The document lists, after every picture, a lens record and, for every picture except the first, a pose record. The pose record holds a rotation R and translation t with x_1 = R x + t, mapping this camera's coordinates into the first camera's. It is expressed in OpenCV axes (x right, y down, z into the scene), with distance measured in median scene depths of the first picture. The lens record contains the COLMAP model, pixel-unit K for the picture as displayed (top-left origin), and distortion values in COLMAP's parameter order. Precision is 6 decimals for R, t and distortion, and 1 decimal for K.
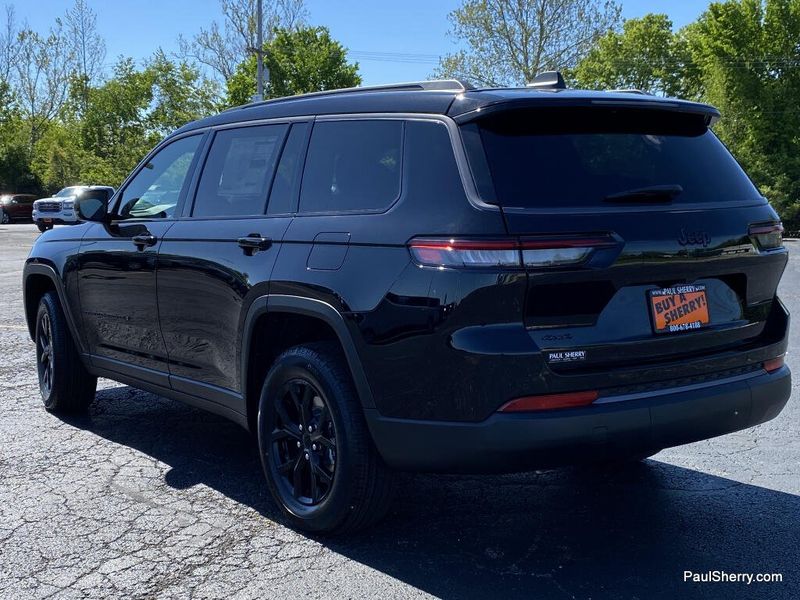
lens RADIAL K [[1096.4, 0, 400.0], [0, 1096.4, 300.0], [0, 0, 1]] dist [0.290141, -0.914025]
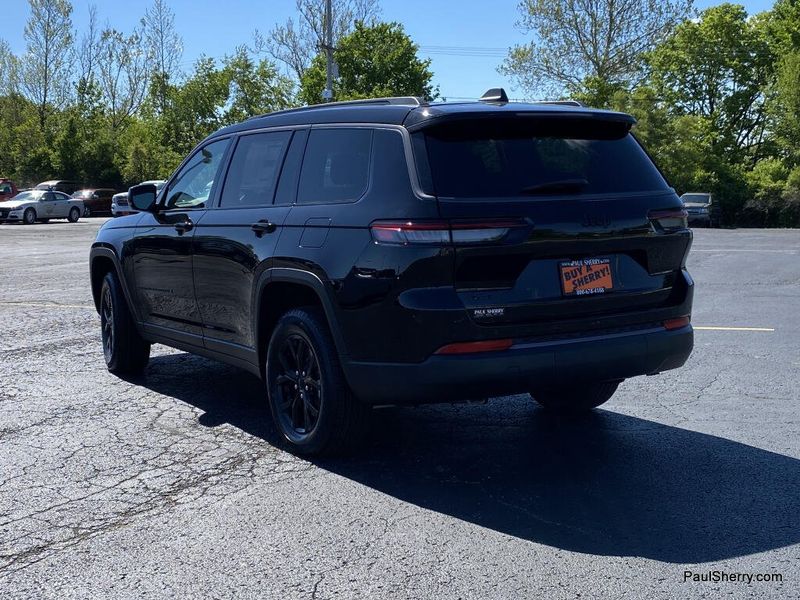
lens RADIAL K [[1096.4, 0, 400.0], [0, 1096.4, 300.0], [0, 0, 1]] dist [0.290141, -0.914025]
pose [[0.997727, 0.001776, -0.067355, 0.104878], [-0.001324, 0.999976, 0.006759, 0.021803], [0.067366, -0.006654, 0.997706, -0.230999]]
